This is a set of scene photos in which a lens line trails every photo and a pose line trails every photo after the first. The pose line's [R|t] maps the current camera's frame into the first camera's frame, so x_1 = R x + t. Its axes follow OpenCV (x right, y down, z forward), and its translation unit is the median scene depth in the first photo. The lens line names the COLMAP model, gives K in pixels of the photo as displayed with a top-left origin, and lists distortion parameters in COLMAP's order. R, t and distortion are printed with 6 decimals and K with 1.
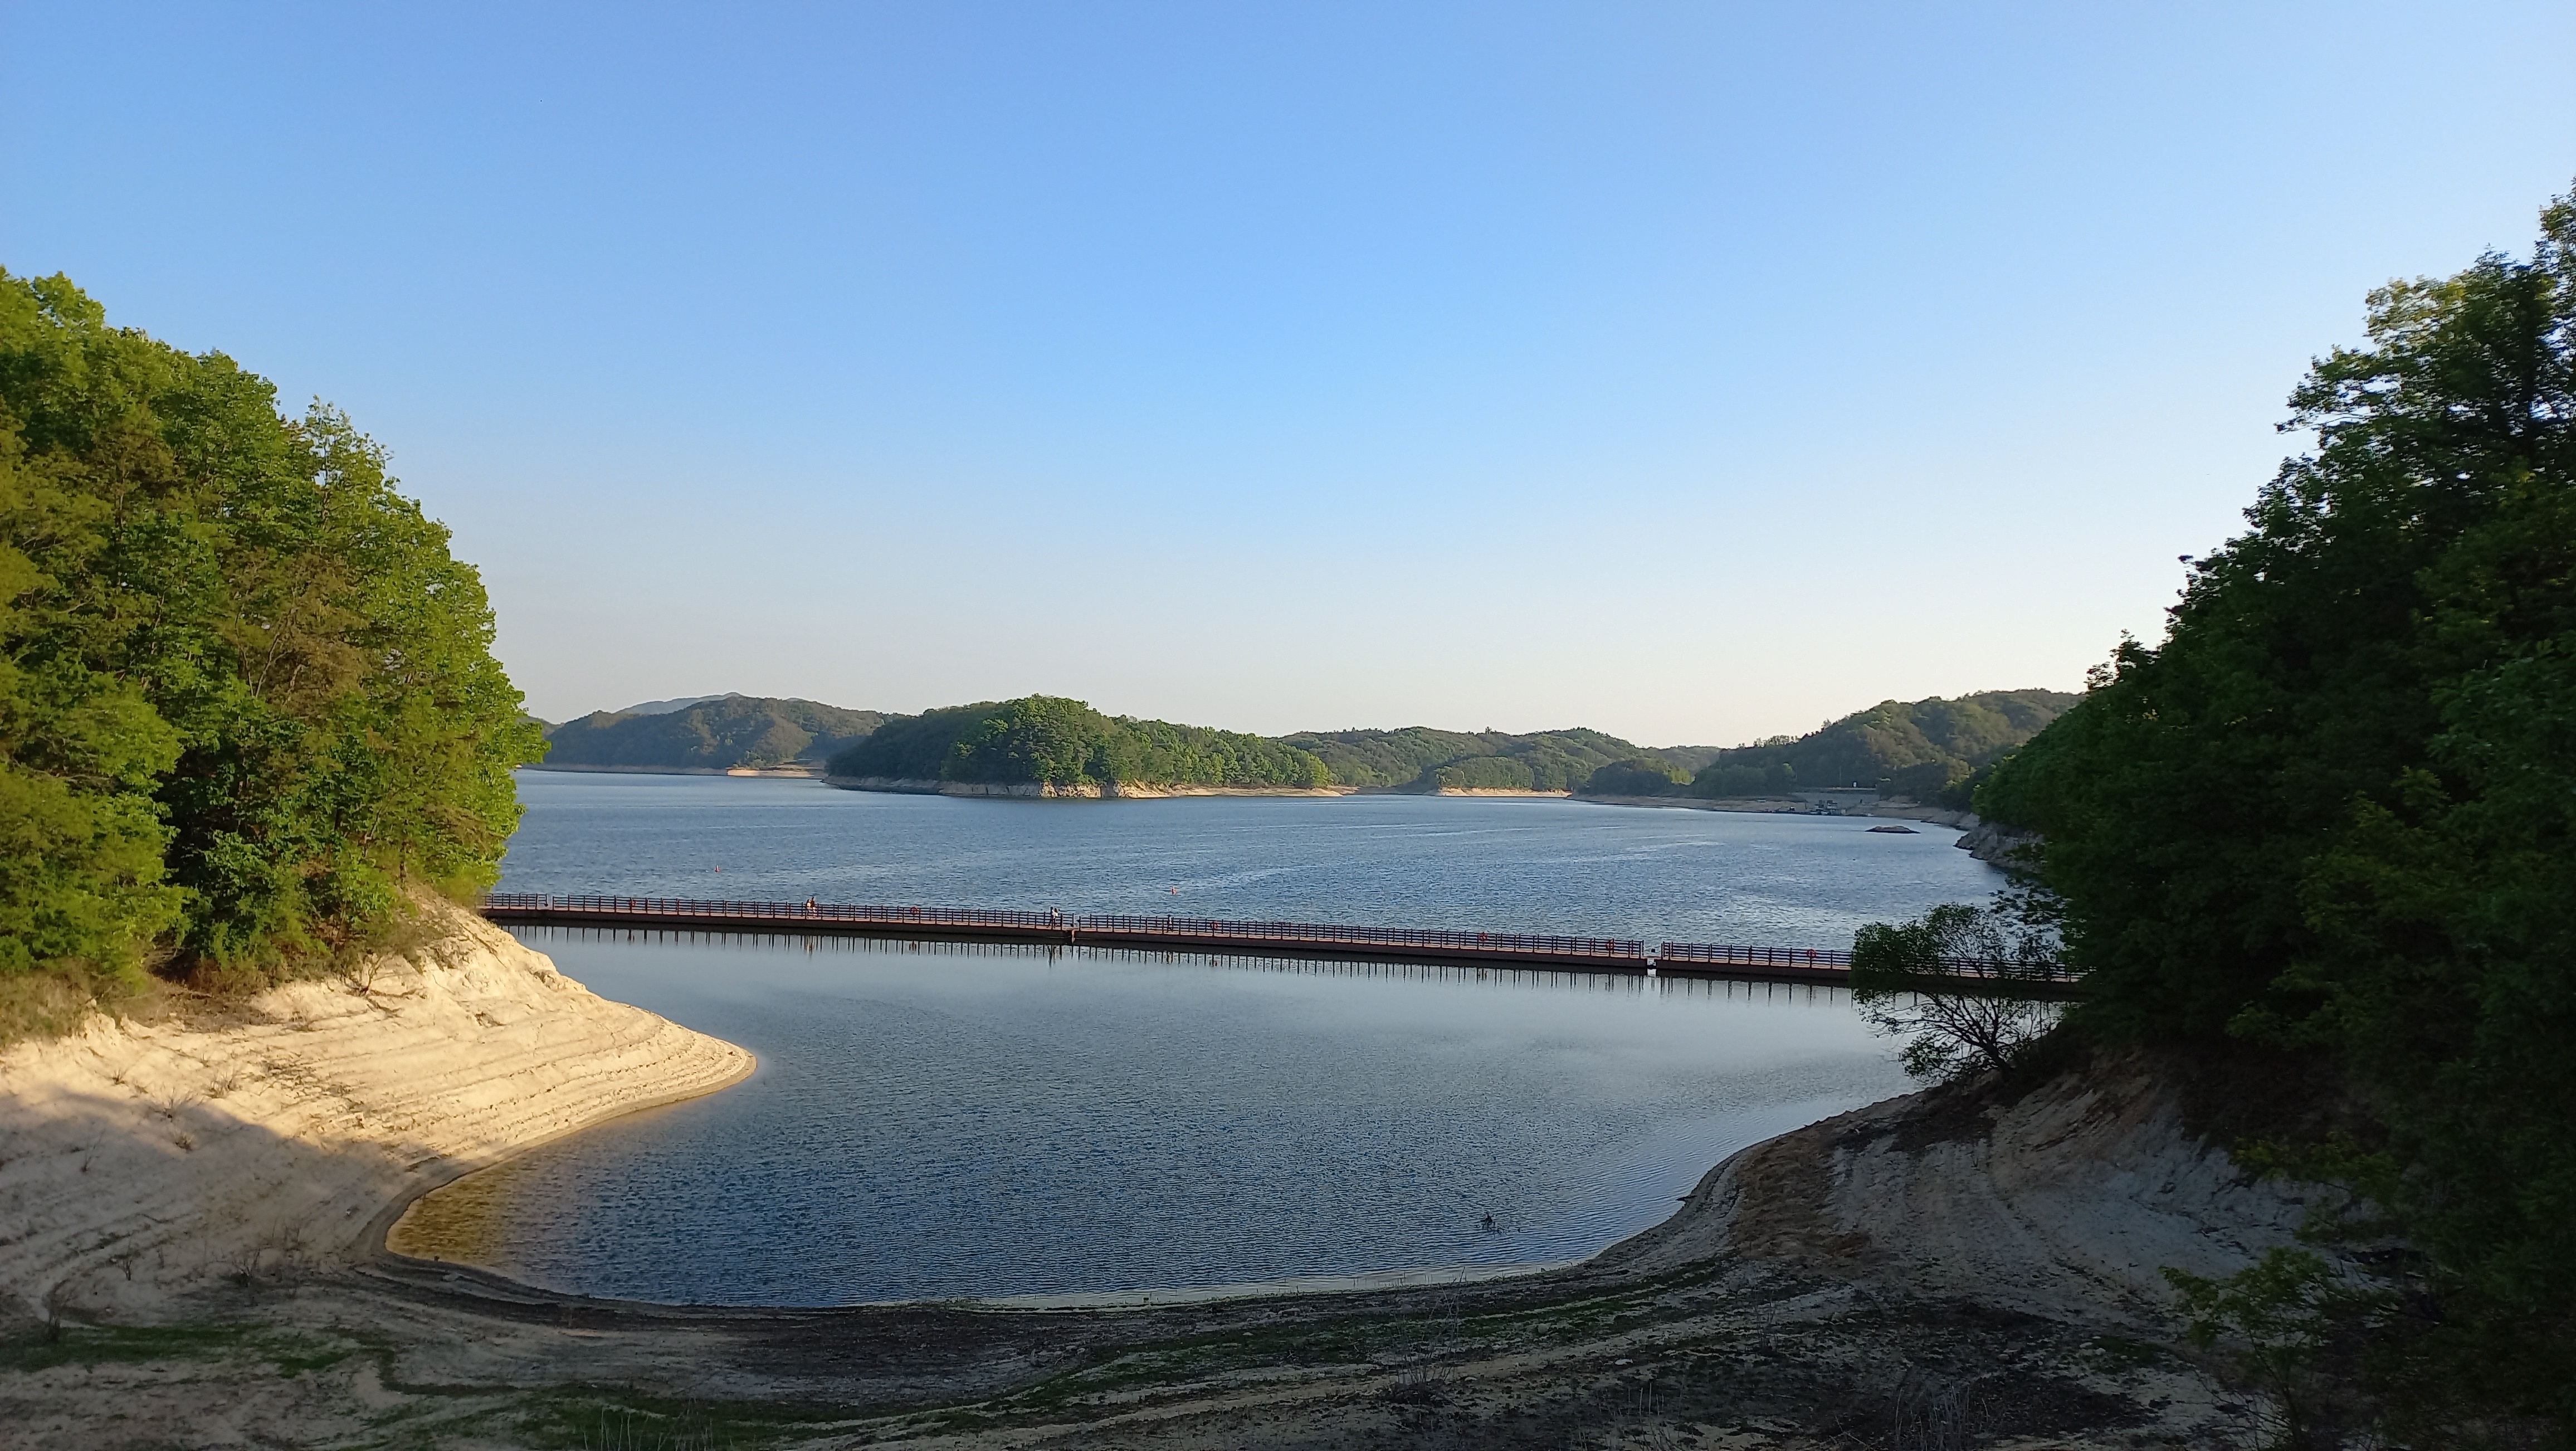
lens RADIAL K [[1805.4, 0, 1337.2], [0, 1805.4, 738.5], [0, 0, 1]] dist [0.044975, -0.041927]
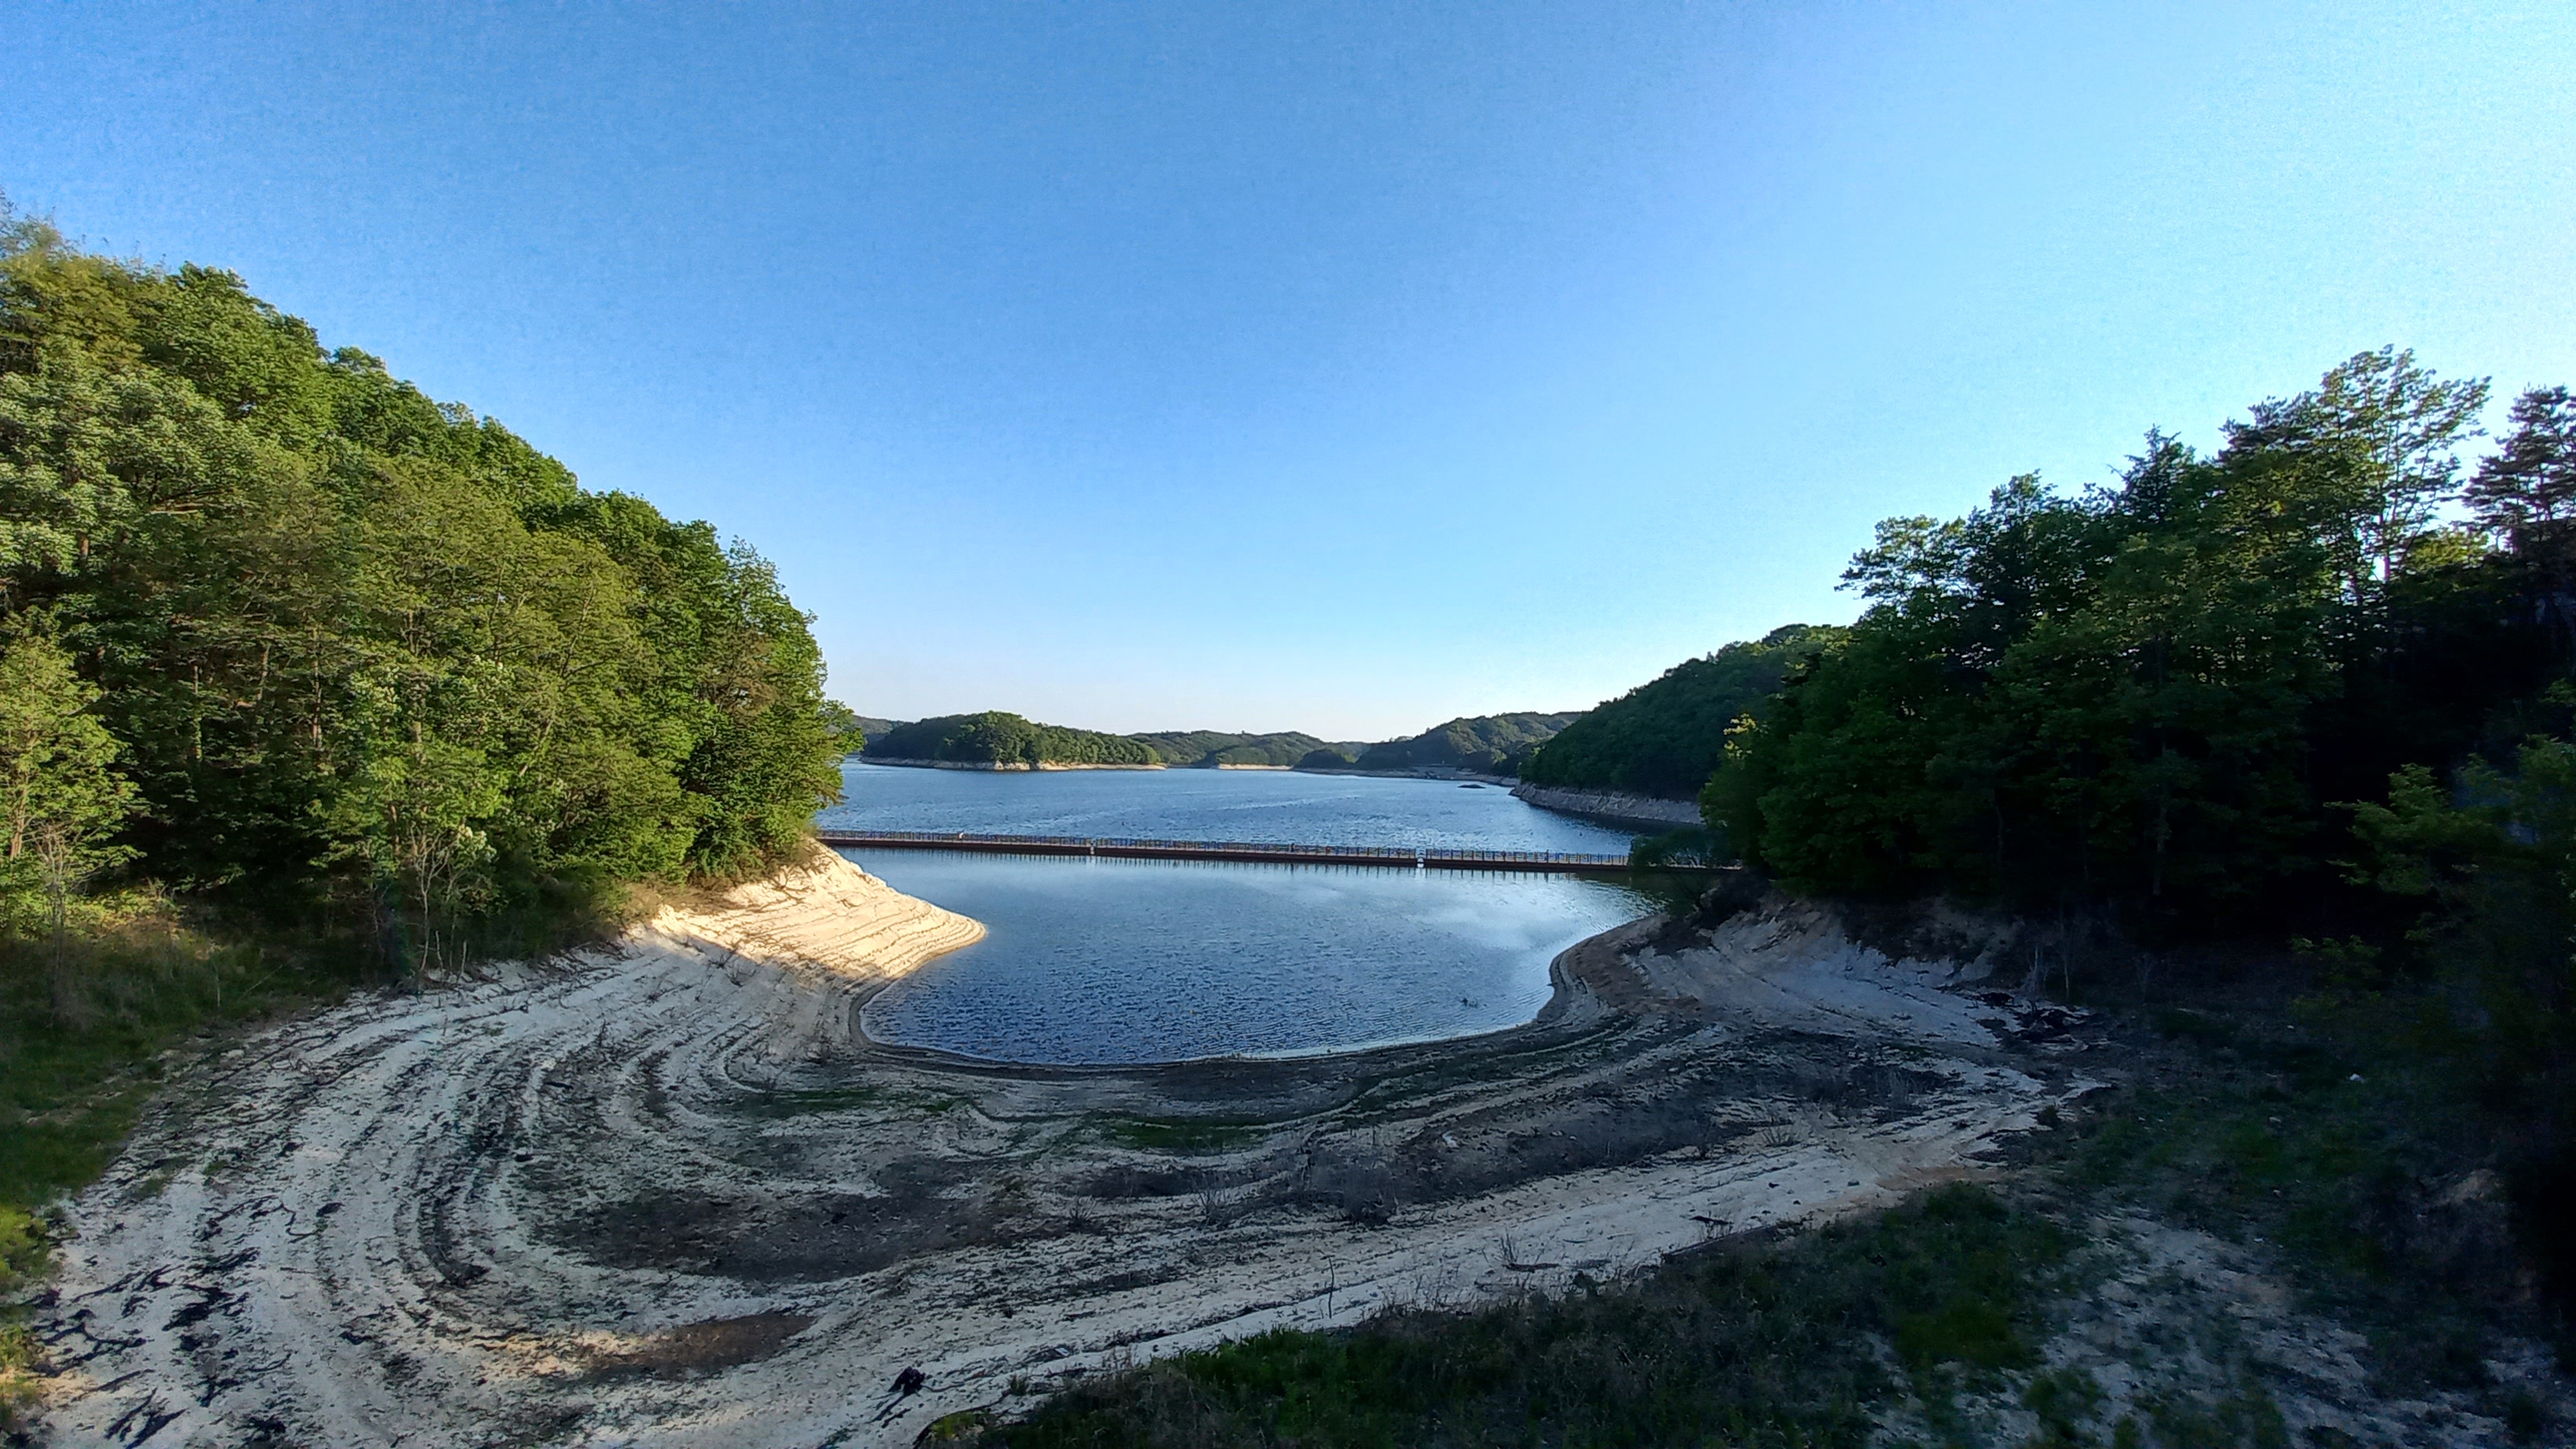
lens RADIAL K [[1000.3, 0, 1288.0], [0, 1000.3, 724.5], [0, 0, 1]] dist [-0.016684, -0.000018]
pose [[0.986489, 0.005749, 0.163726, -0.202929], [-0.003851, 0.999922, -0.011906, -0.003336], [-0.163782, 0.011115, 0.986434, 0.012059]]
